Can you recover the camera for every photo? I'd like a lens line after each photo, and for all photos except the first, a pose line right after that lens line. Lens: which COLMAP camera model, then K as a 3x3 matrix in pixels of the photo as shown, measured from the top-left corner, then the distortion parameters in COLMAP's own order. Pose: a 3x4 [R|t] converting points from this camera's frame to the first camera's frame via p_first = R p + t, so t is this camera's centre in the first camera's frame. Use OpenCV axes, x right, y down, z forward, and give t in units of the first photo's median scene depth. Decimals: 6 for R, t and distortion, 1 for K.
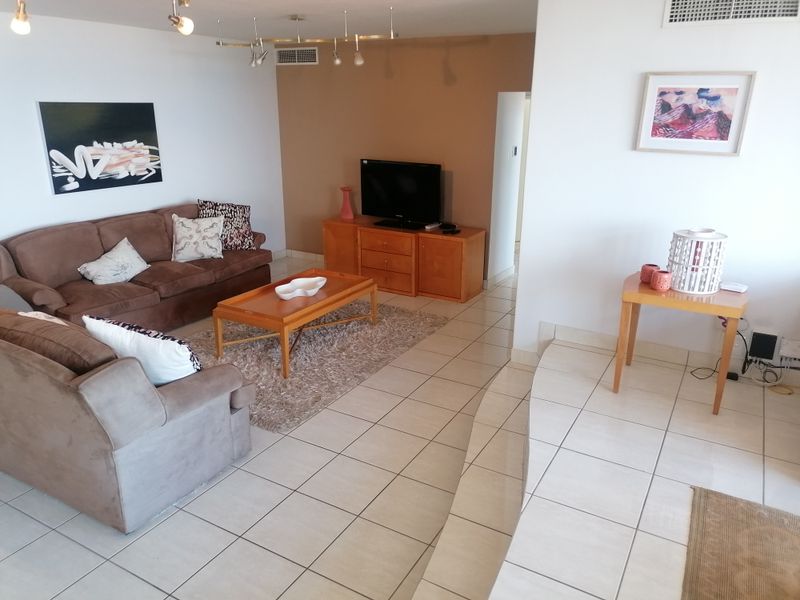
lens RADIAL K [[600.0, 0, 400.5], [0, 600.0, 303.9], [0, 0, 1]] dist [0.036457, -0.010588]
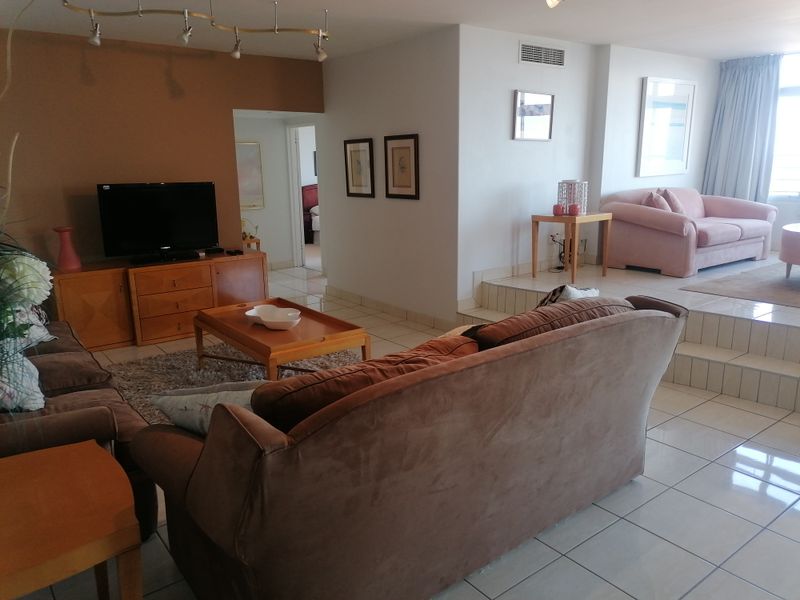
lens RADIAL K [[600.0, 0, 400.5], [0, 600.0, 303.9], [0, 0, 1]] dist [0.036457, -0.010588]
pose [[0.372403, -0.225182, 0.900338, -0.807855], [0.313367, 0.943653, 0.106398, -0.074101], [-0.873566, 0.242514, 0.421984, 0.469446]]
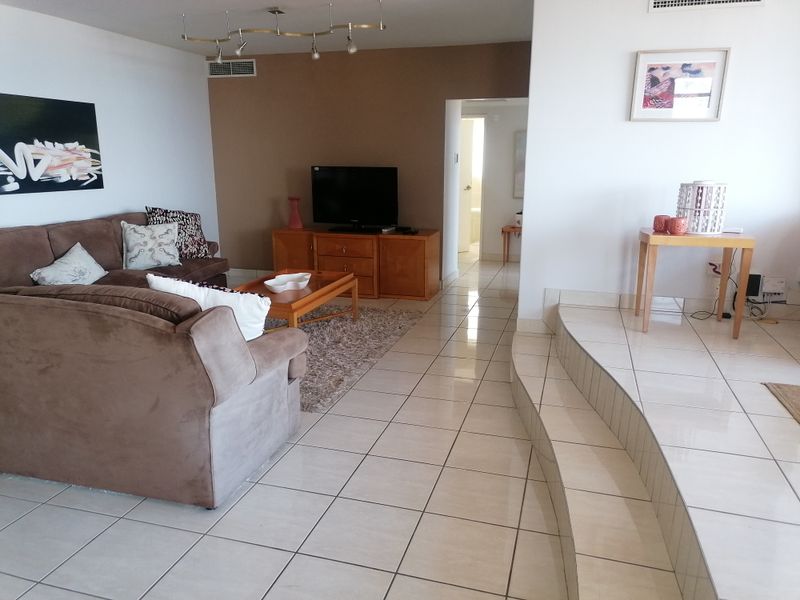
lens RADIAL K [[603.1, 0, 401.0], [0, 603.1, 302.9], [0, 0, 1]] dist [0.027913, -0.001306]
pose [[0.972437, -0.060135, 0.225279, -0.200681], [0.079125, 0.993946, -0.076229, 0.090677], [-0.219332, 0.091953, 0.971308, 0.017706]]
